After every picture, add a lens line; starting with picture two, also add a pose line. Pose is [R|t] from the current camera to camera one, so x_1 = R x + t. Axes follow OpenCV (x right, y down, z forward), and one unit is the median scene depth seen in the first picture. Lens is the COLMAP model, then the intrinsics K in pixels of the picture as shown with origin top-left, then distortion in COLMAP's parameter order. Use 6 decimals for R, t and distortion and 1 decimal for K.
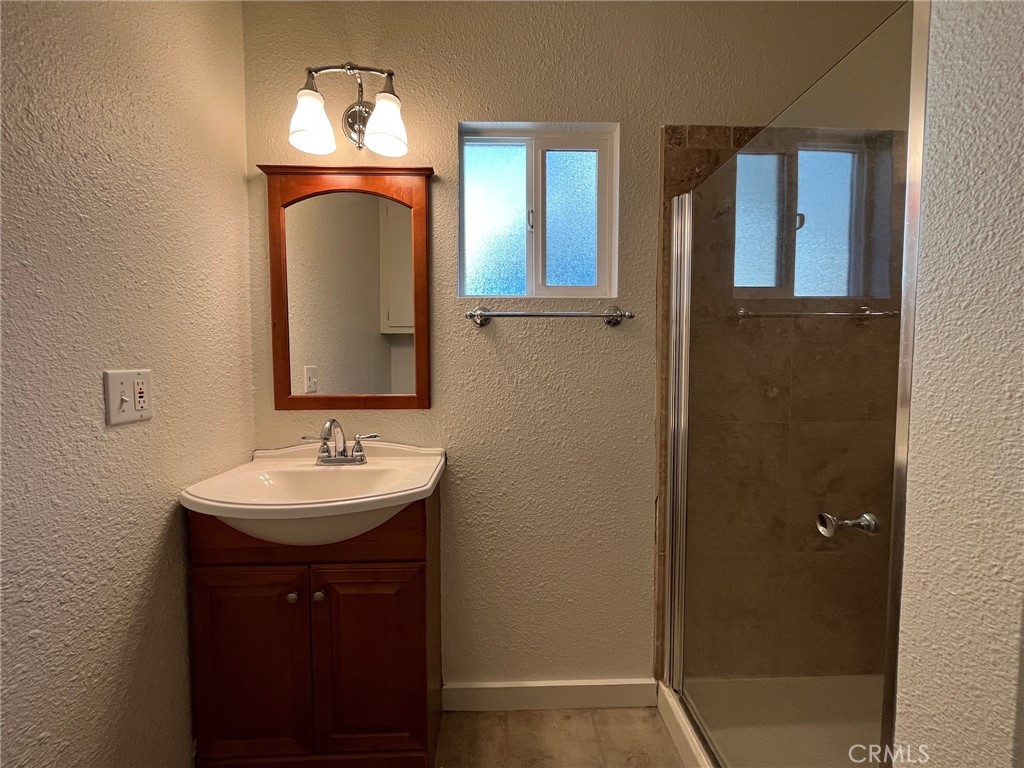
lens RADIAL K [[414.0, 0, 511.8], [0, 414.0, 385.3], [0, 0, 1]] dist [-0.005637, 0.000367]
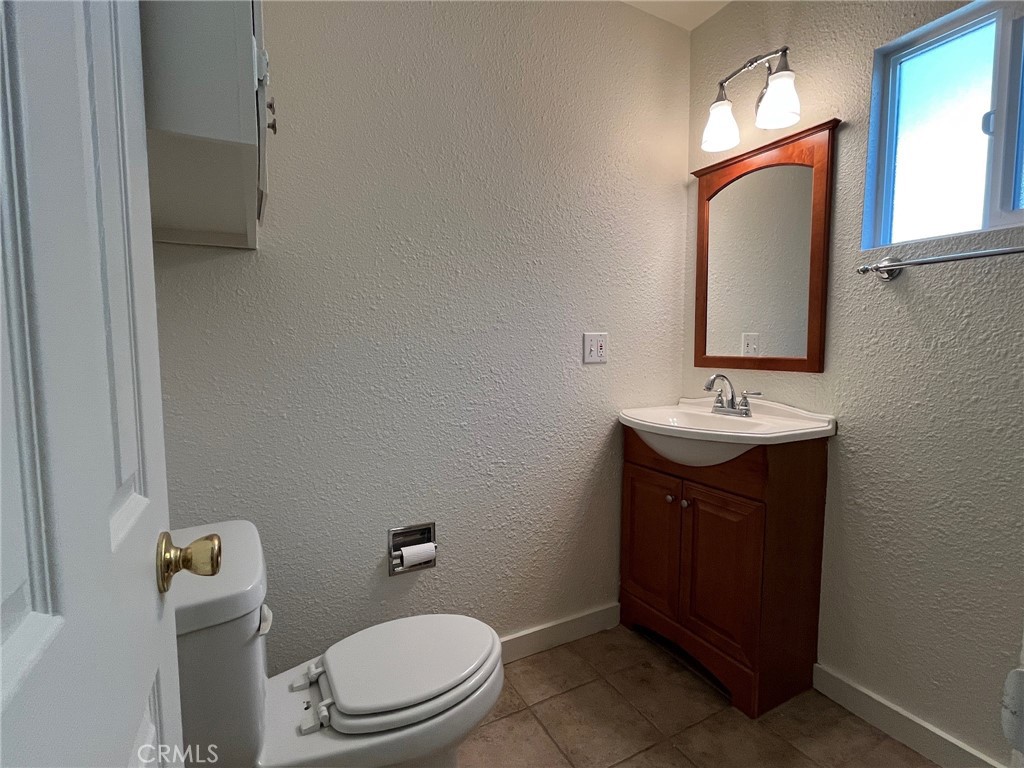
lens RADIAL K [[499.5, 0, 512.0], [0, 499.5, 384.0], [0, 0, 1]] dist [-0.003472, -0.000130]
pose [[0.435566, 0.071216, -0.897335, 0.562769], [-0.042321, 0.997383, 0.058613, 0.047917], [0.899161, 0.012446, 0.437440, -0.160878]]
